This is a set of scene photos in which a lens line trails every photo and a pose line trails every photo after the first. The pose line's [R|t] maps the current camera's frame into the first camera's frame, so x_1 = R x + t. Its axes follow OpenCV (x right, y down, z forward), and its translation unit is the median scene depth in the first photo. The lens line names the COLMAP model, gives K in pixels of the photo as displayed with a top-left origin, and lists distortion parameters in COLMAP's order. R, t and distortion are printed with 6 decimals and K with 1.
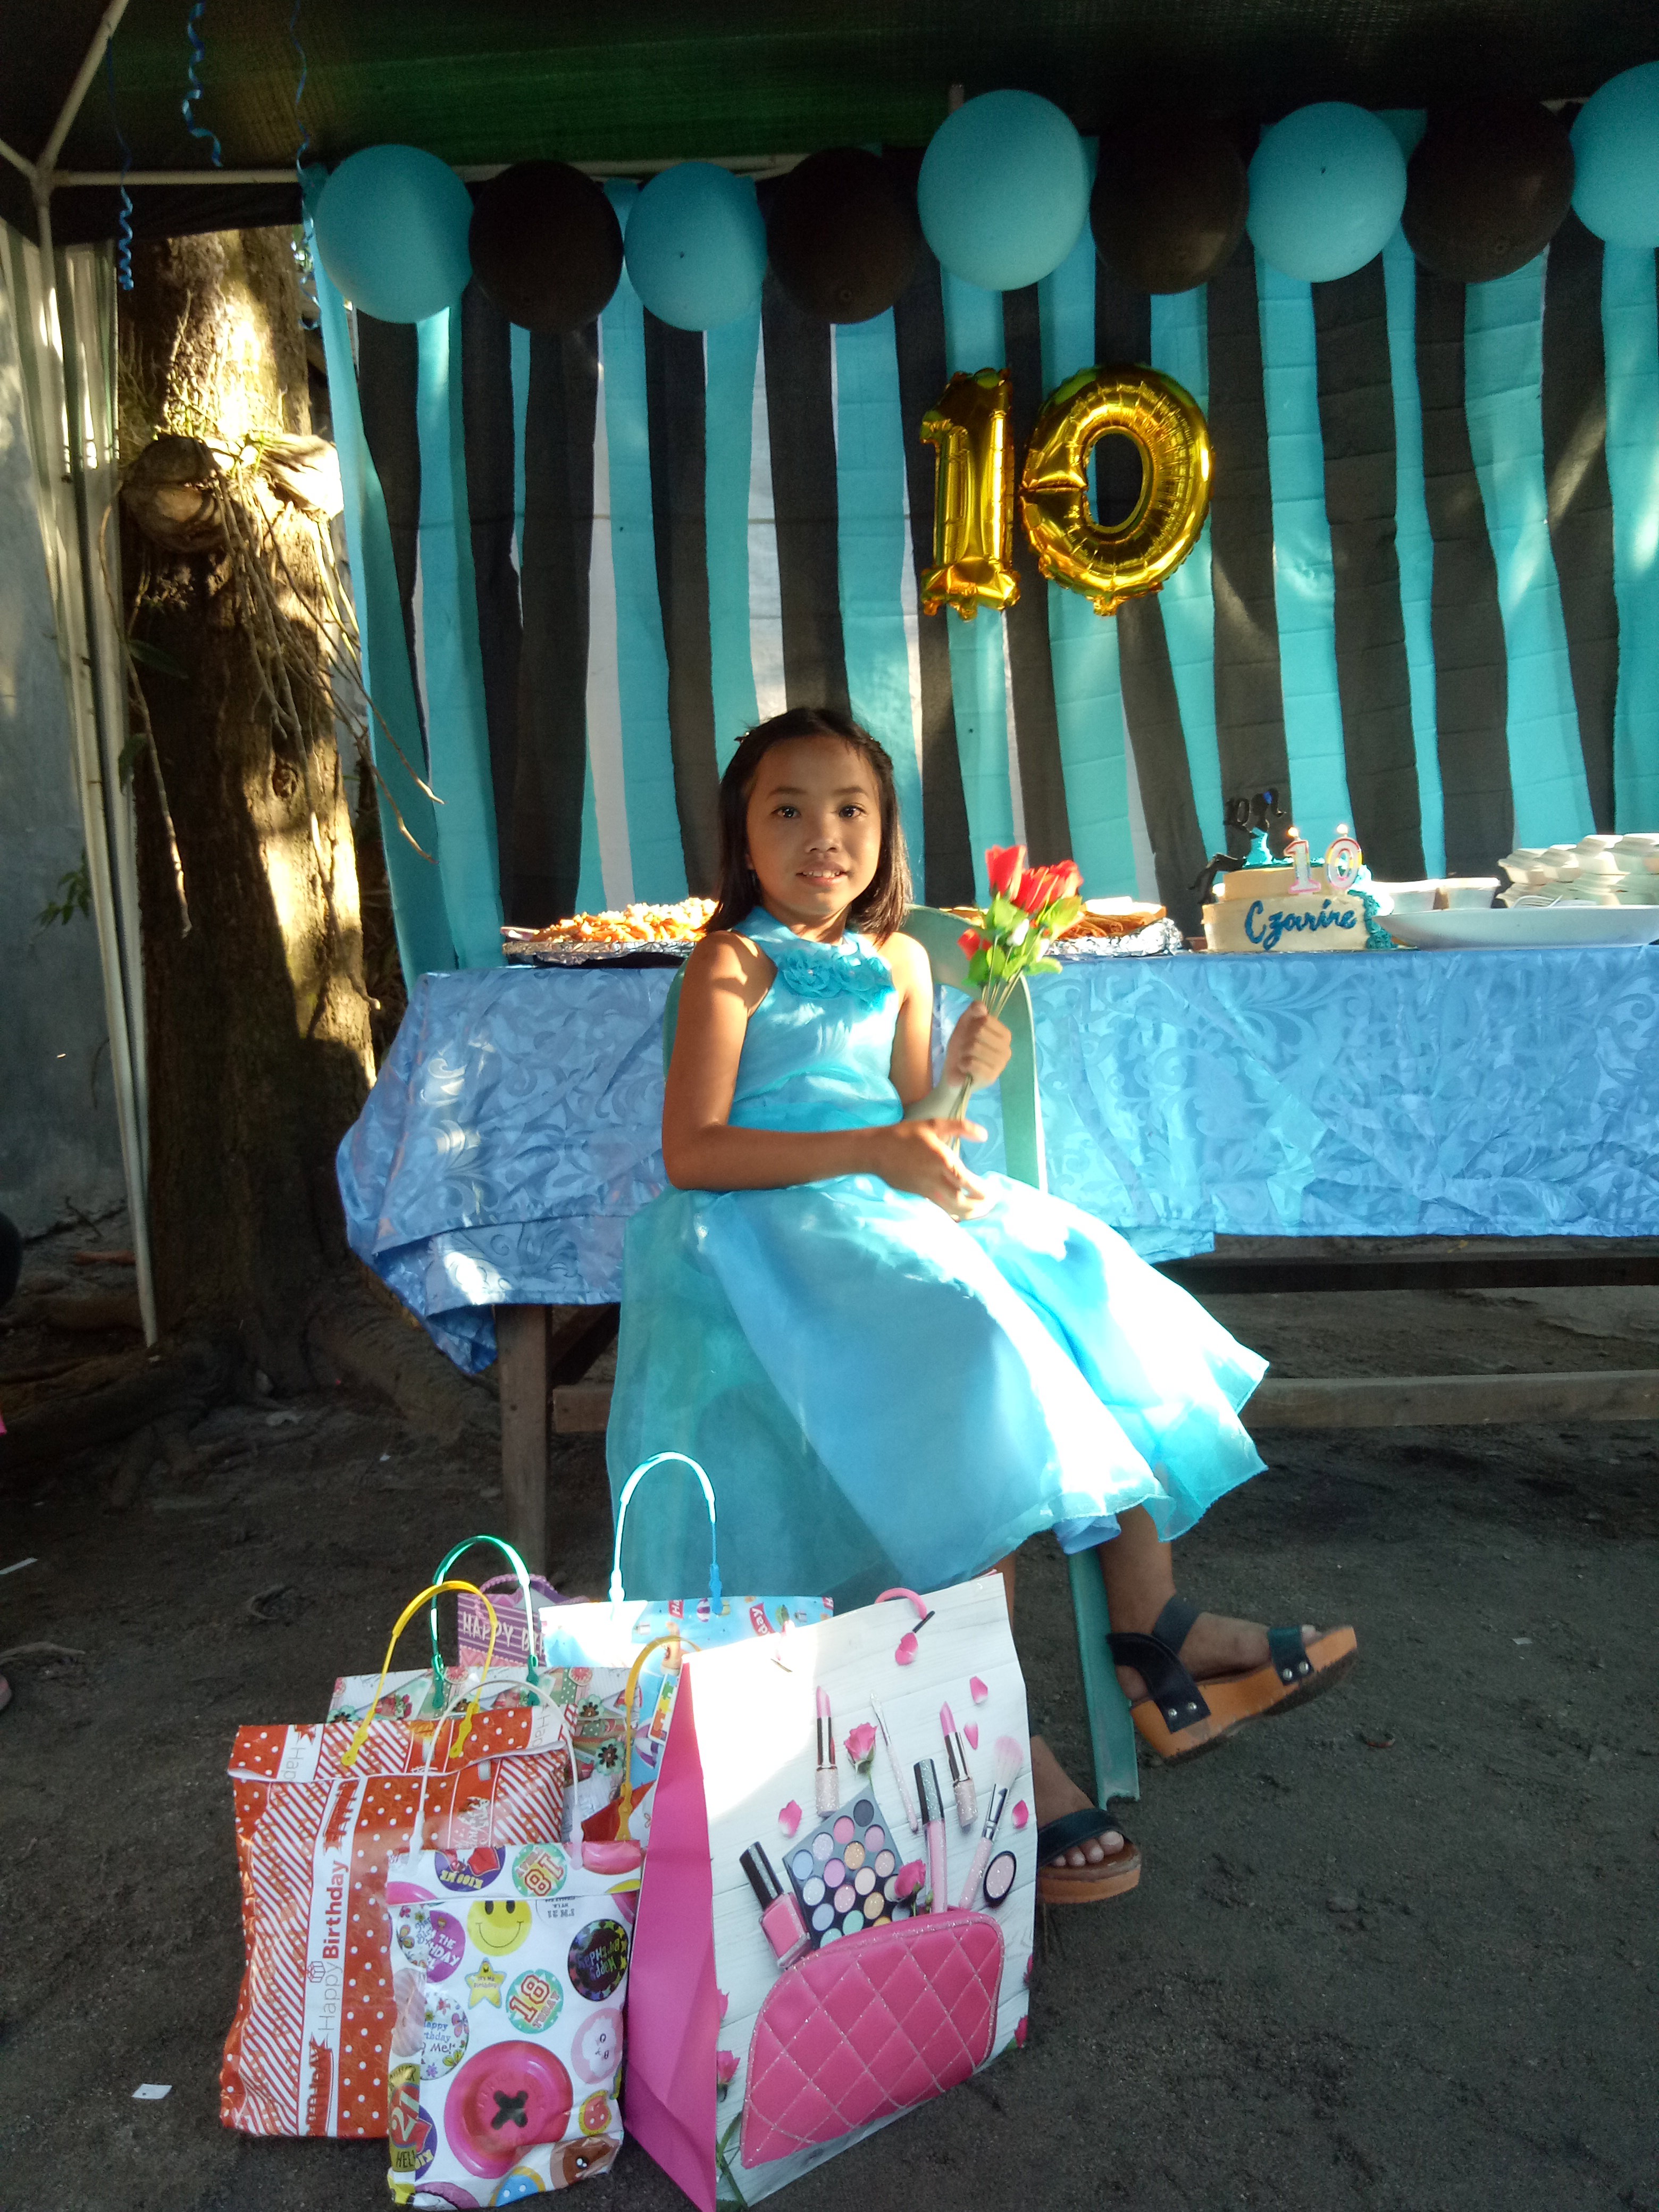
lens RADIAL K [[1632.0, 0, 827.7], [0, 1632.0, 1112.7], [0, 0, 1]] dist [0.009781, 0.004741]
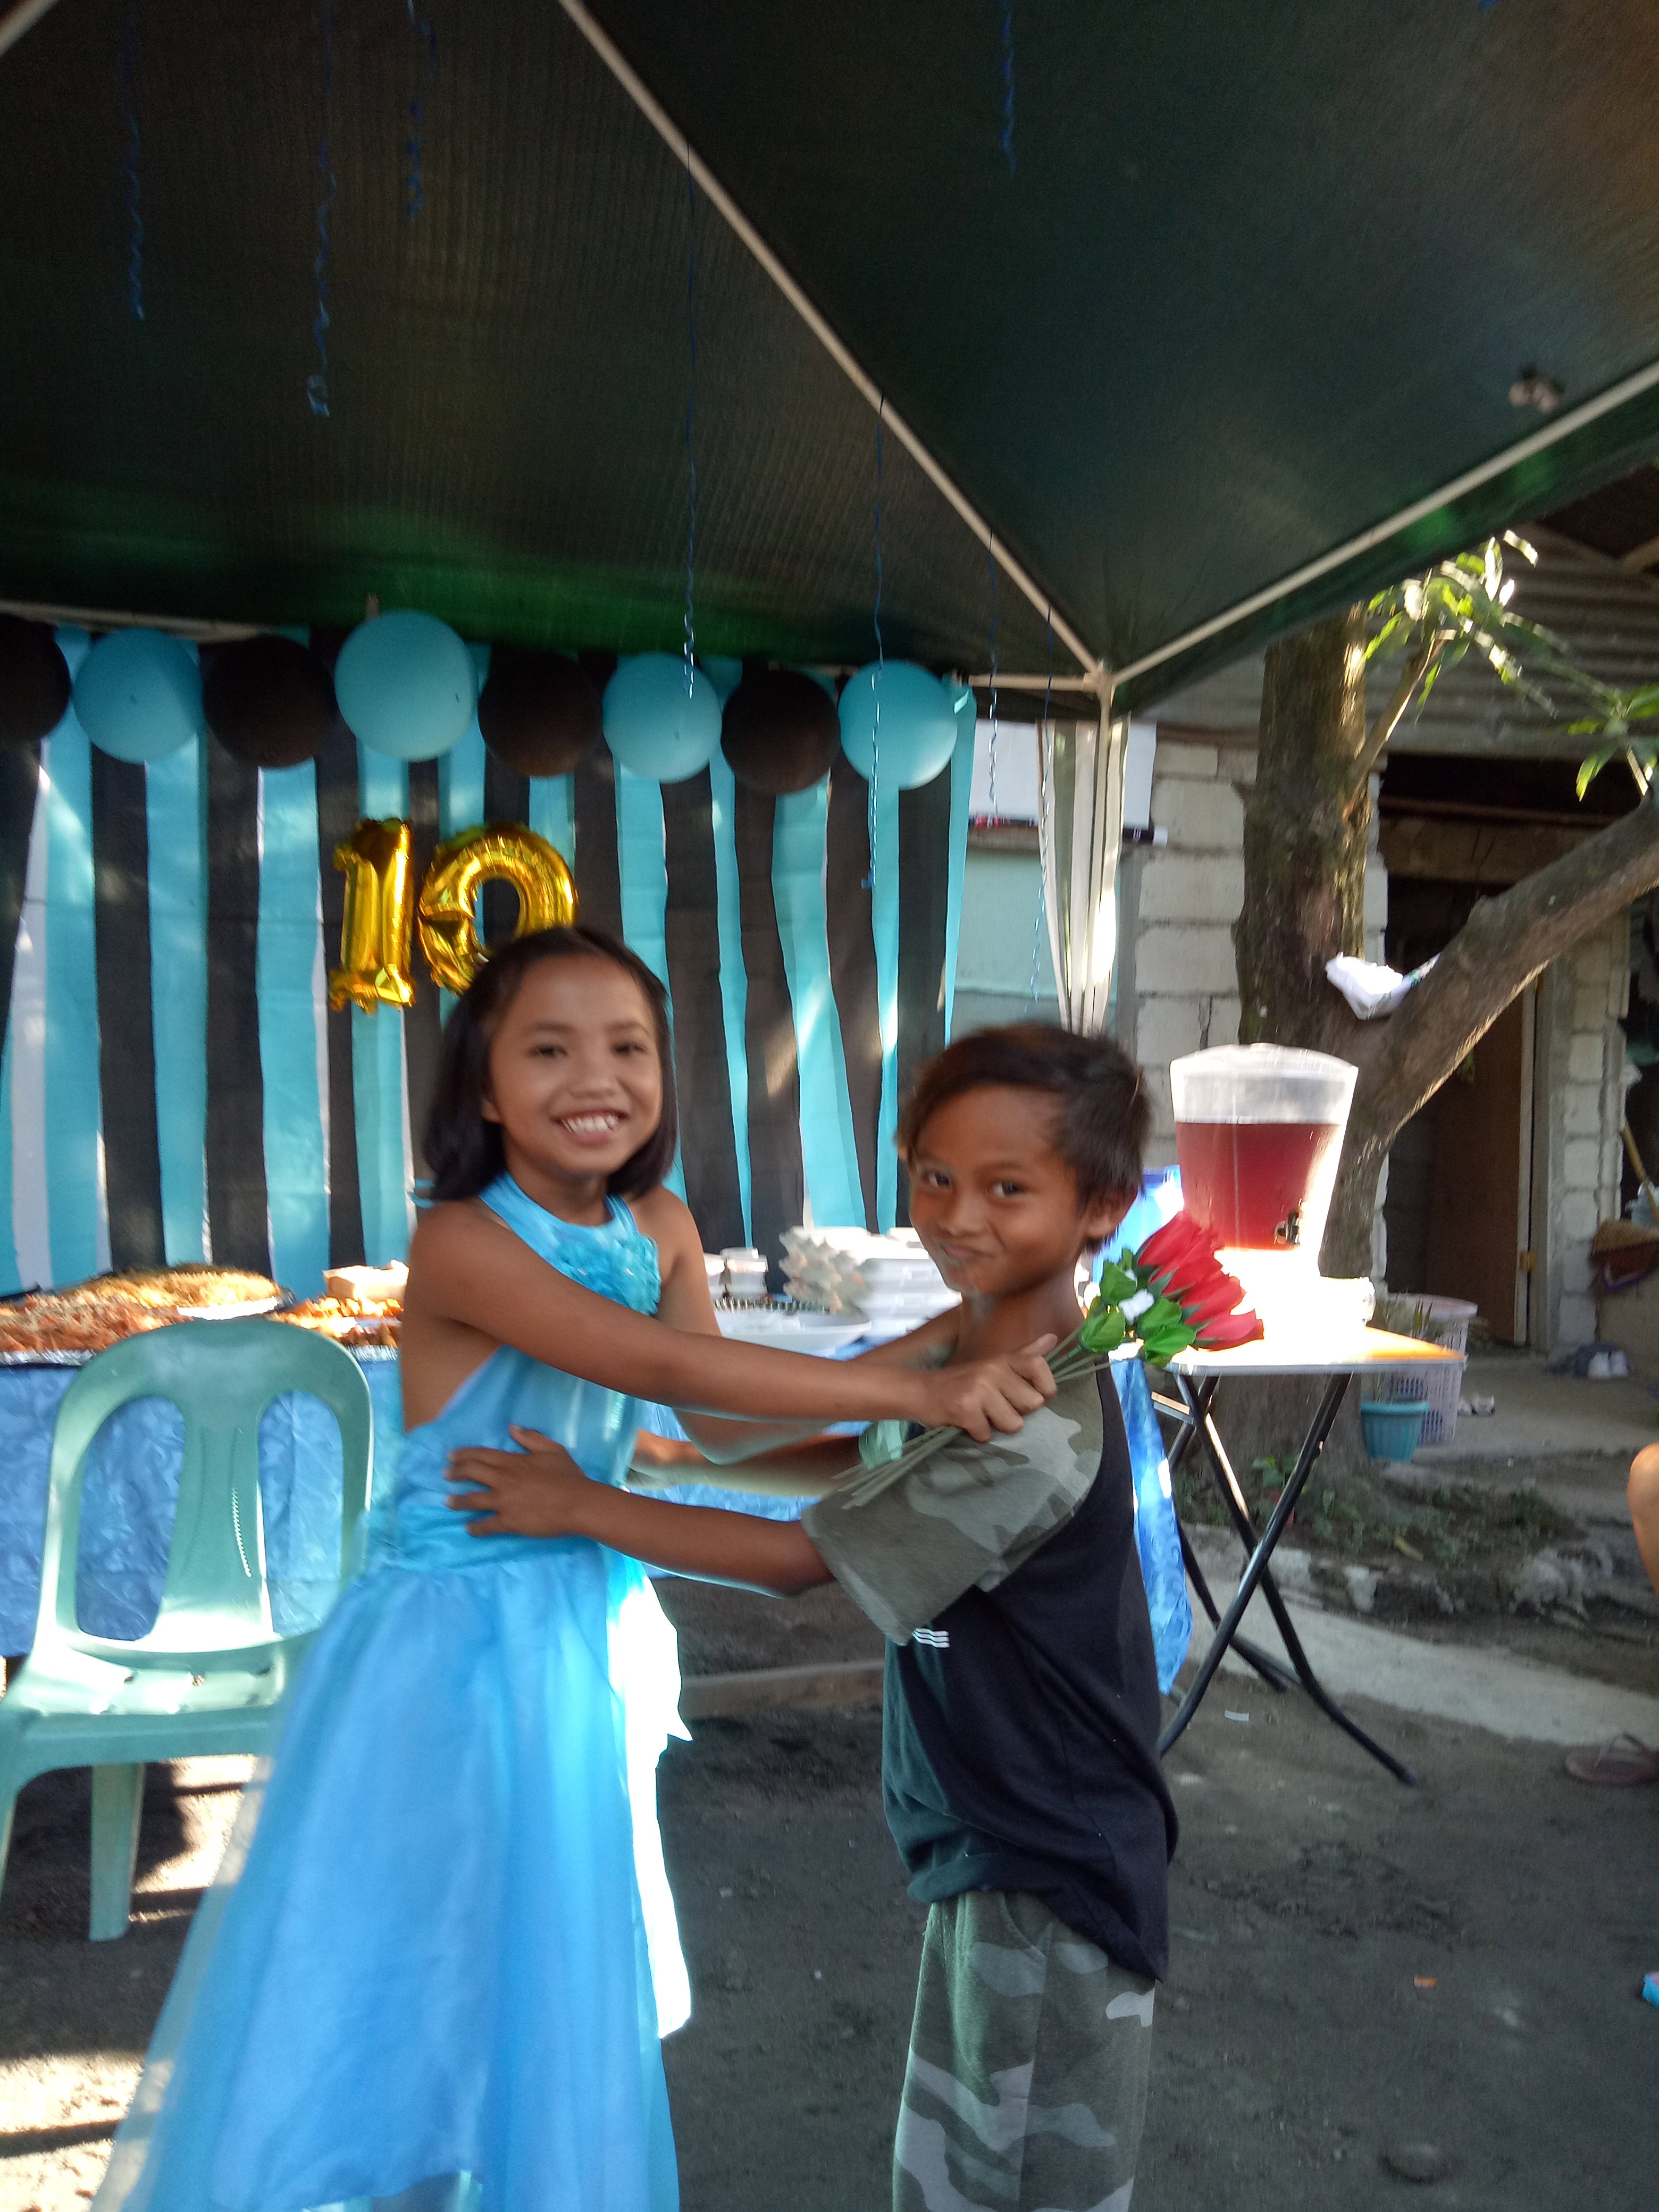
lens RADIAL K [[1663.4, 0, 833.8], [0, 1663.4, 1099.9], [0, 0, 1]] dist [0.013561, -0.002628]
pose [[0.956452, 0.041313, 0.288952, 0.069228], [-0.012263, 0.994746, -0.101632, -0.135161], [-0.291633, 0.093663, 0.951934, -0.280065]]
